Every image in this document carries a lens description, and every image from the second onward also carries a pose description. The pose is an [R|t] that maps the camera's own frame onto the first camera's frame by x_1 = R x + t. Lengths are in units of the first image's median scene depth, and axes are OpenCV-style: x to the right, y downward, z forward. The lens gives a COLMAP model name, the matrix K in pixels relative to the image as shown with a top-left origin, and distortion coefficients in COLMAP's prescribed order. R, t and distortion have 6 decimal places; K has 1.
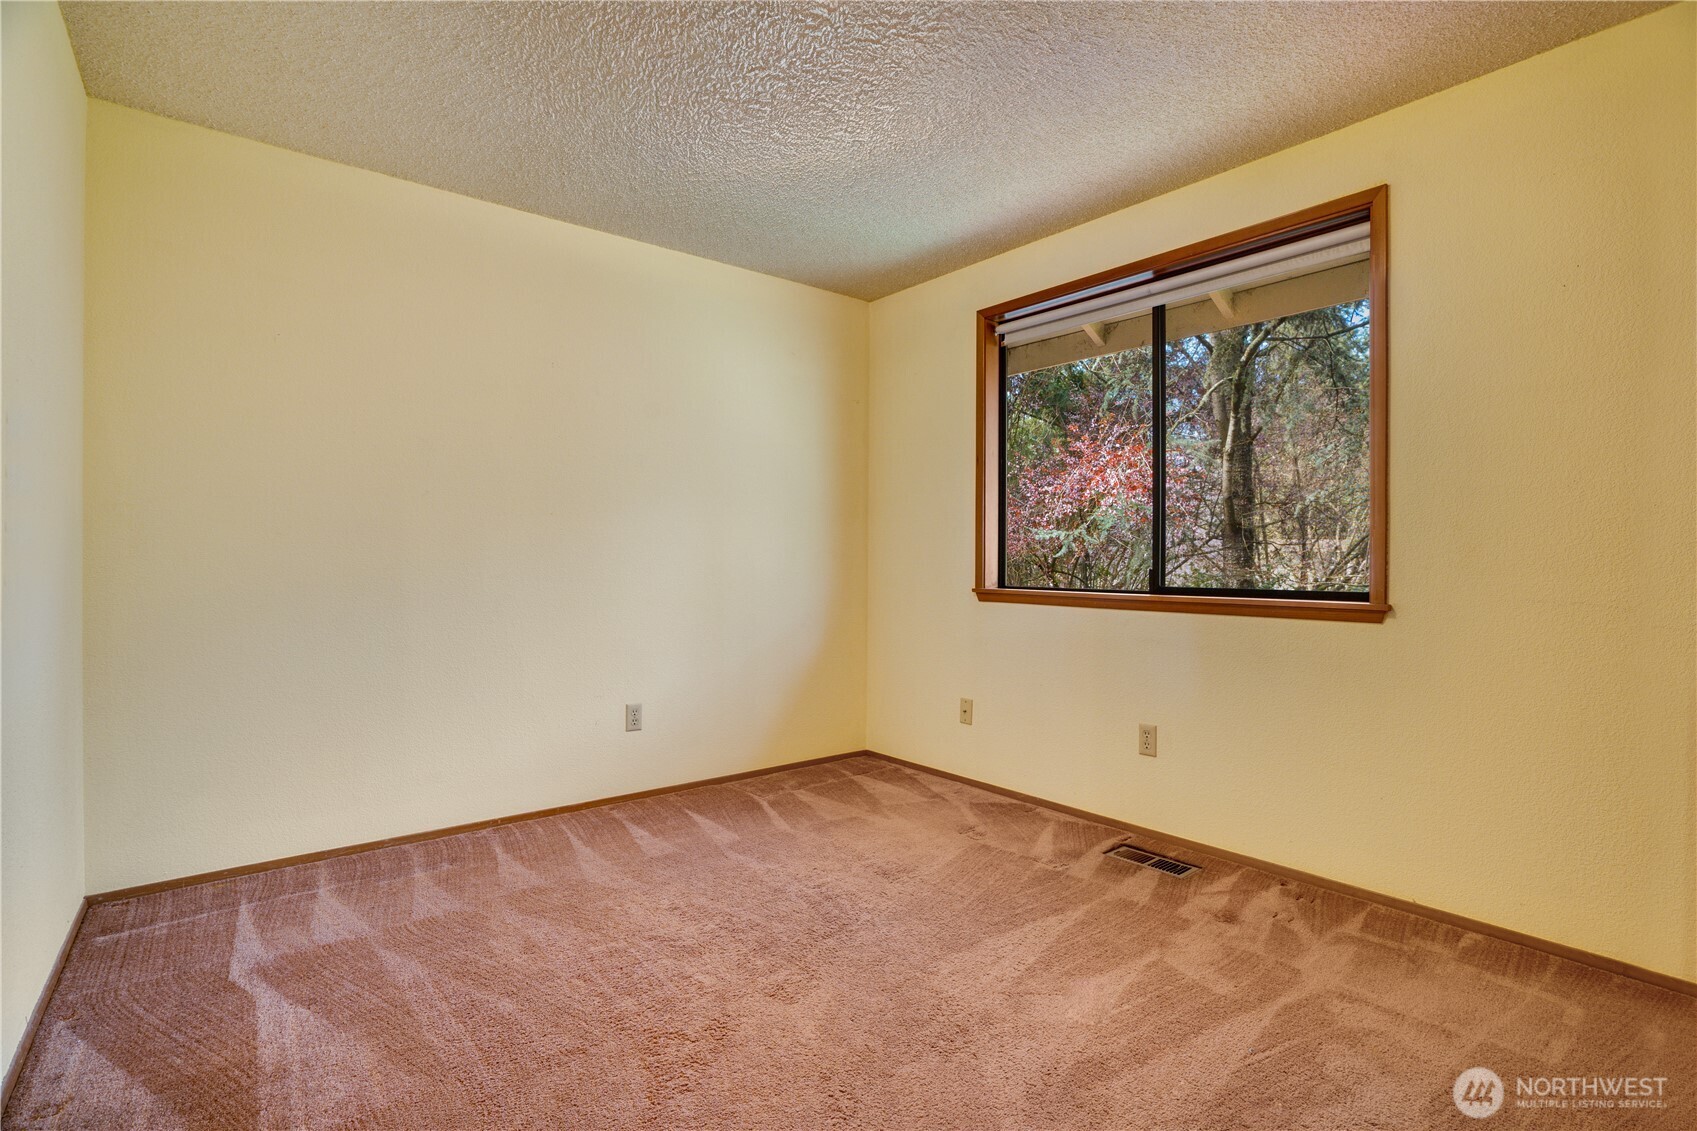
lens RADIAL K [[807.3, 0, 833.8], [0, 807.3, 560.5], [0, 0, 1]] dist [-0.000874, 0.000732]
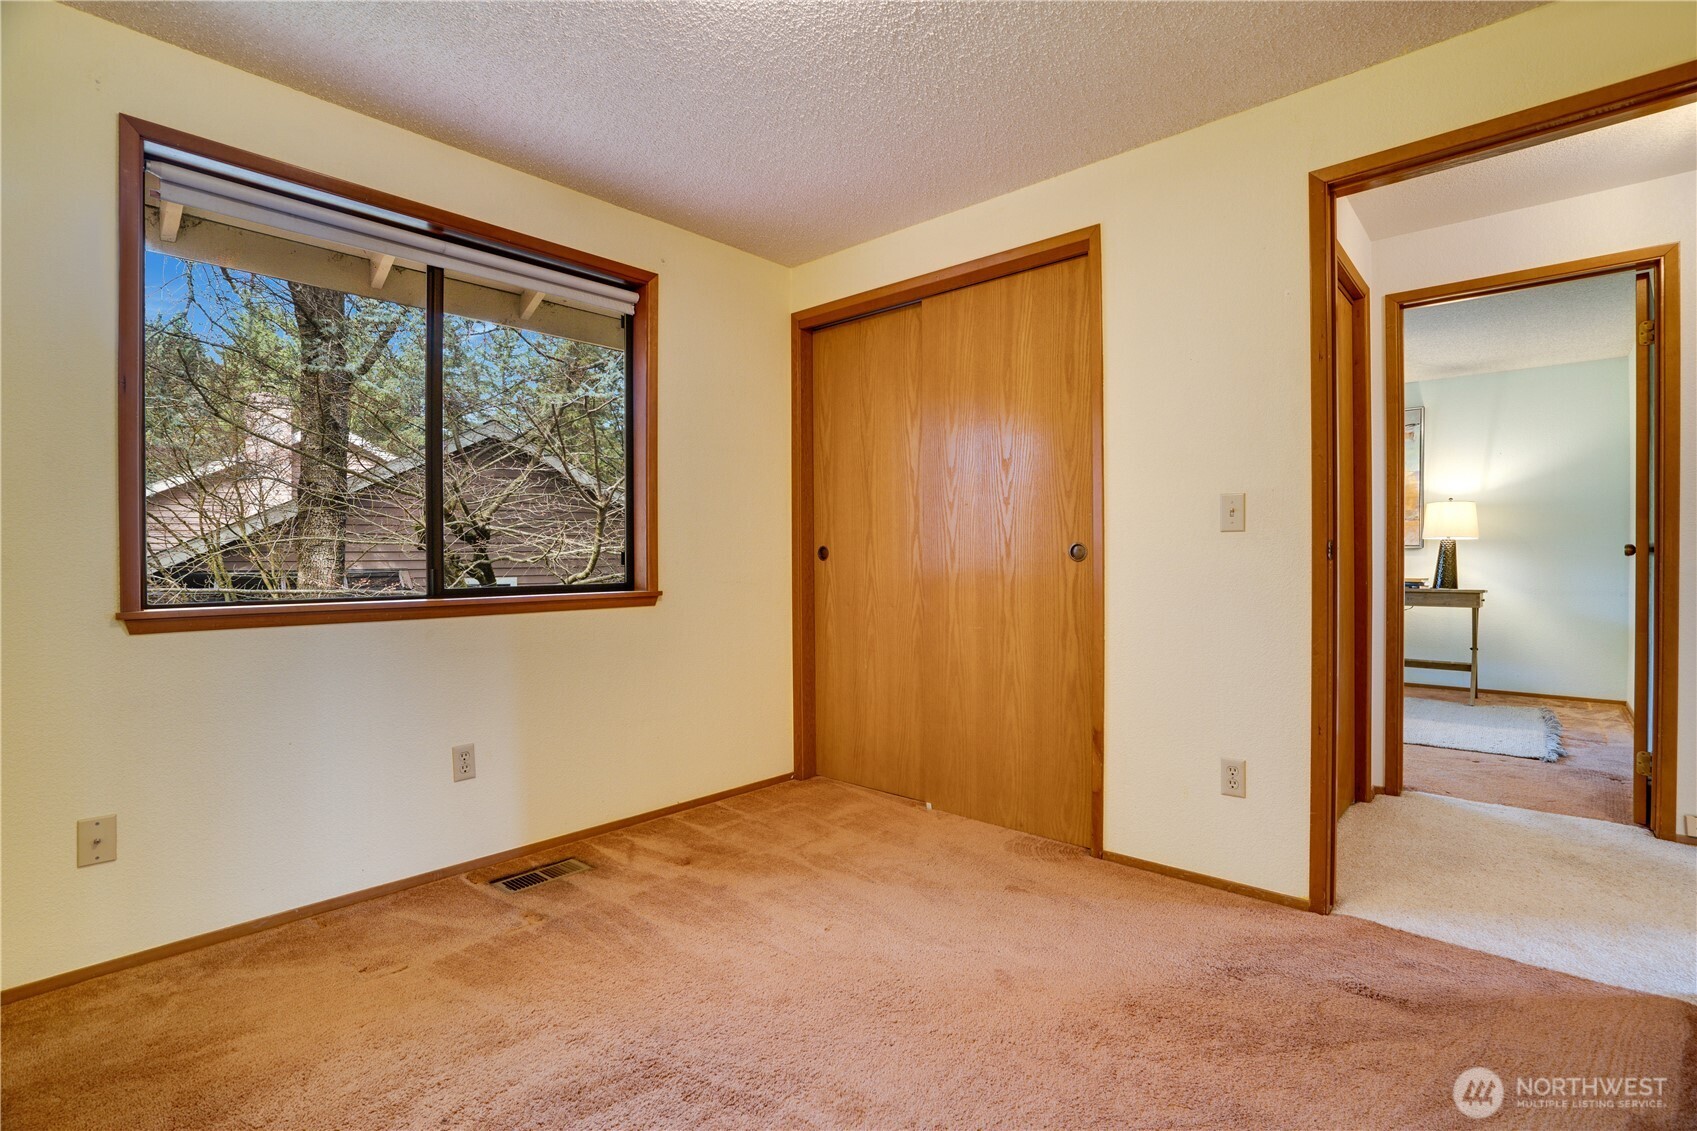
lens RADIAL K [[807.3, 0, 833.8], [0, 807.3, 560.5], [0, 0, 1]] dist [-0.000874, 0.000732]
pose [[-0.140772, -0.006919, 0.990018, -0.584501], [0.006092, 0.999951, 0.007854, -0.003200], [-0.990023, 0.007137, -0.140723, 0.782182]]
